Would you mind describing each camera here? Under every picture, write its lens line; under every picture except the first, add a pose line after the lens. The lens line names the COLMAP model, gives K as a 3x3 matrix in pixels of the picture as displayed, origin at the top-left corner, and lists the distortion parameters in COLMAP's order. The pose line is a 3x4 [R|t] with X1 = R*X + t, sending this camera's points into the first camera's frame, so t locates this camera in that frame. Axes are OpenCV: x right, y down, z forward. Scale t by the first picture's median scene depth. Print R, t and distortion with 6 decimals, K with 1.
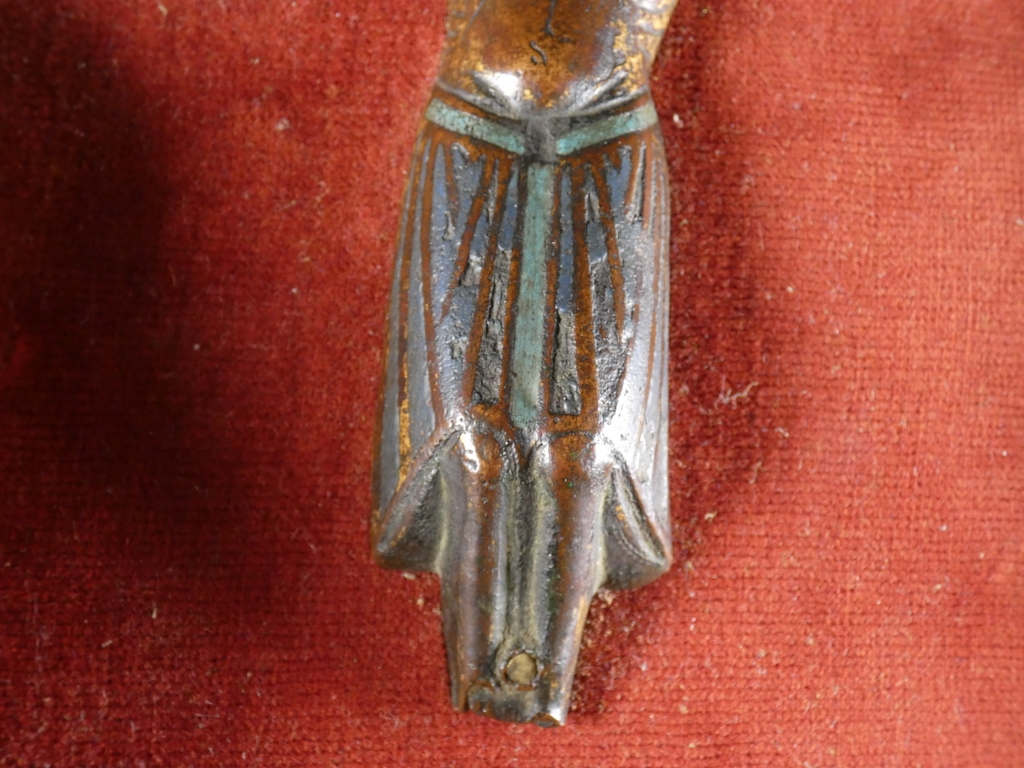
lens RADIAL K [[1174.7, 0, 517.3], [0, 1174.7, 388.8], [0, 0, 1]] dist [0.014587, -0.159936]
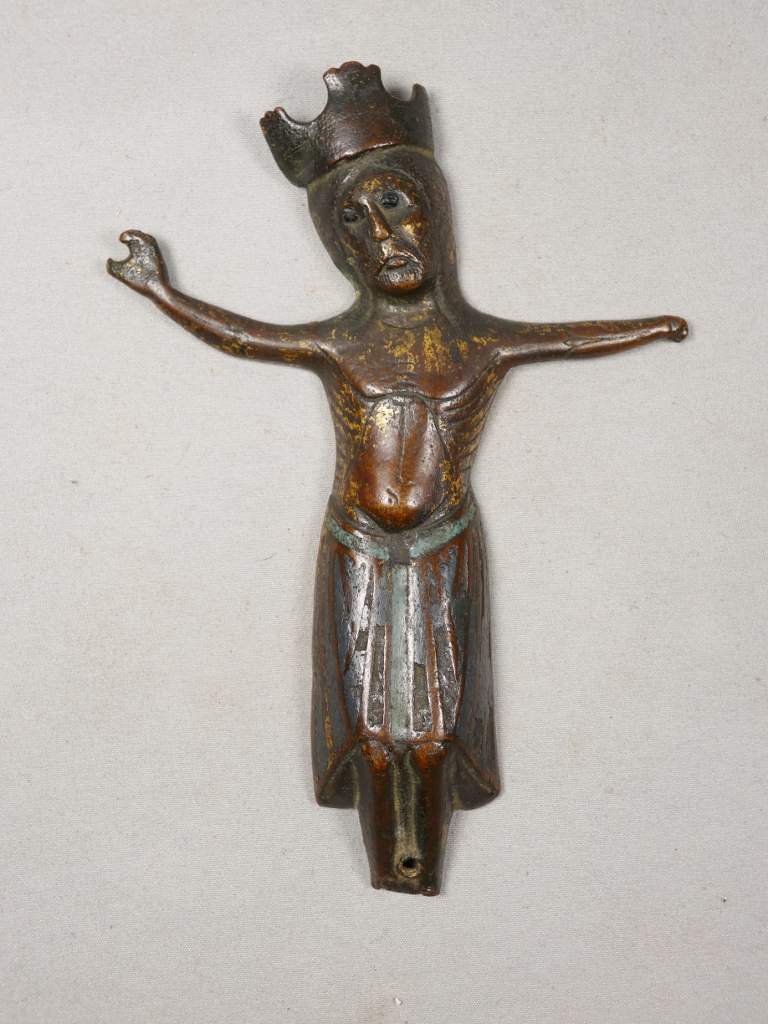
lens RADIAL K [[1188.0, 0, 384.0], [0, 1188.0, 512.0], [0, 0, 1]] dist [0.077640, -0.356499]
pose [[0.995626, -0.066470, -0.065659, 0.108376], [0.076192, 0.984362, 0.158826, -0.517468], [0.054075, -0.163134, 0.985121, -0.575026]]
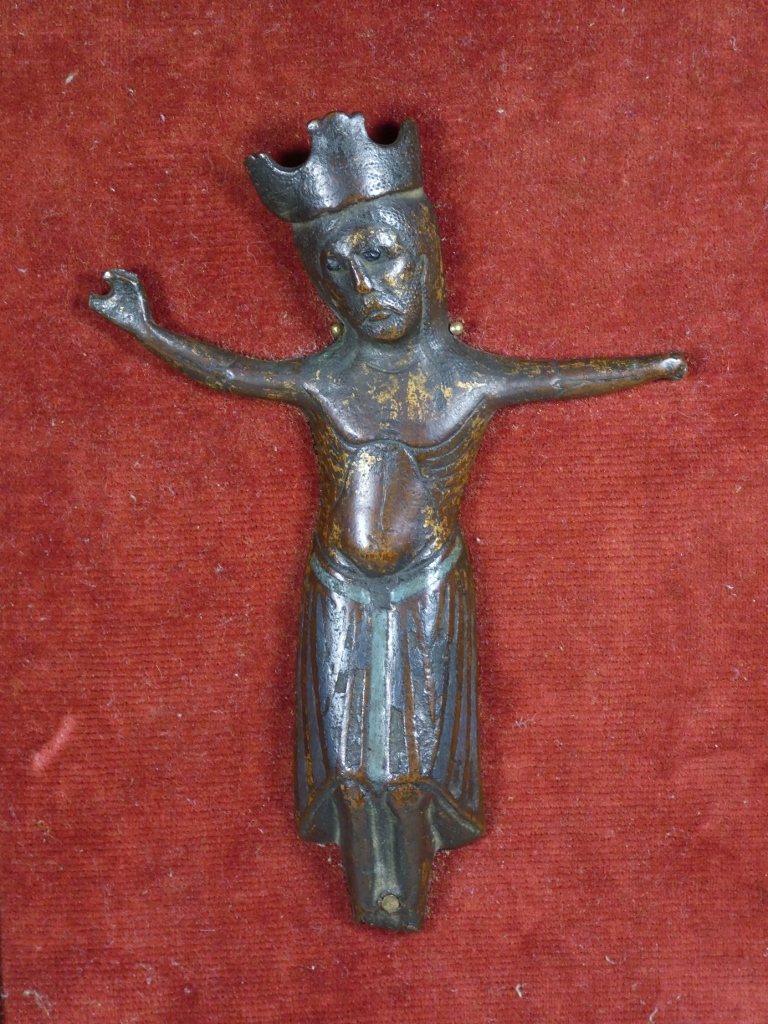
lens RADIAL K [[2668.6, 0, 384.0], [0, 2668.6, 512.0], [0, 0, 1]] dist [0.799169, -8.965171]
pose [[0.988740, -0.033494, -0.145848, 0.559453], [0.075938, 0.952118, 0.296149, -1.393735], [0.128945, -0.303890, 0.943941, -2.397540]]
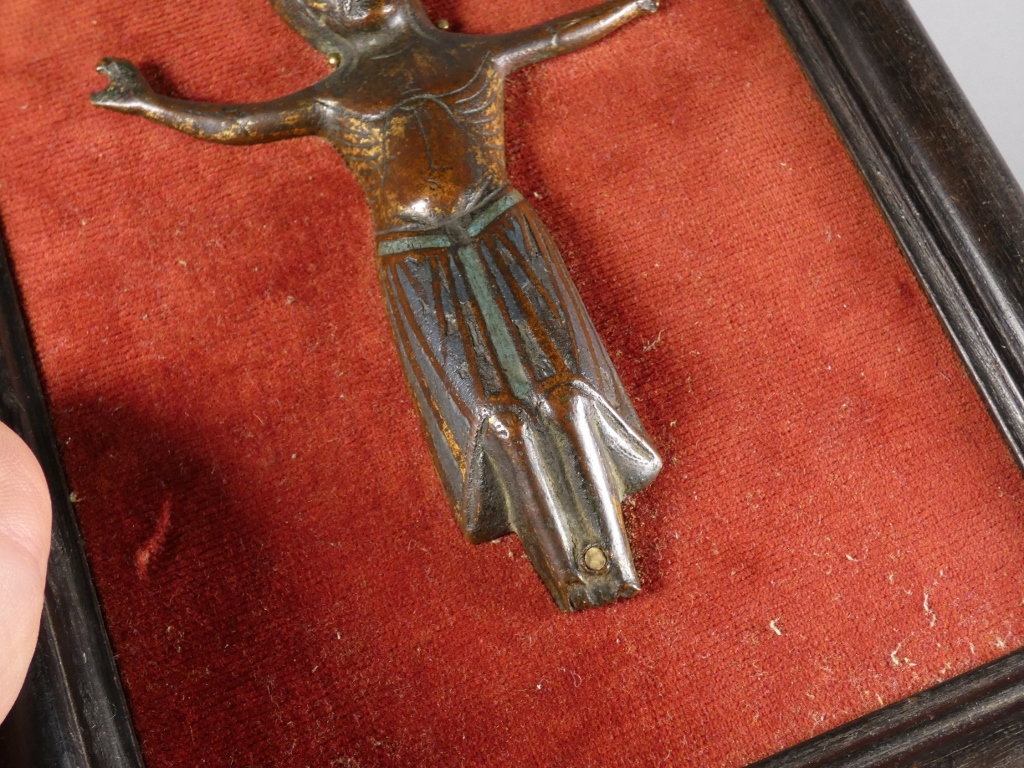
lens RADIAL K [[1188.0, 0, 512.0], [0, 1188.0, 384.0], [0, 0, 1]] dist [0.077640, -0.356499]
pose [[0.912521, -0.401956, 0.075743, -0.107974], [0.408817, 0.890290, -0.200630, 0.288955], [0.013212, 0.214044, 0.976735, -0.430404]]
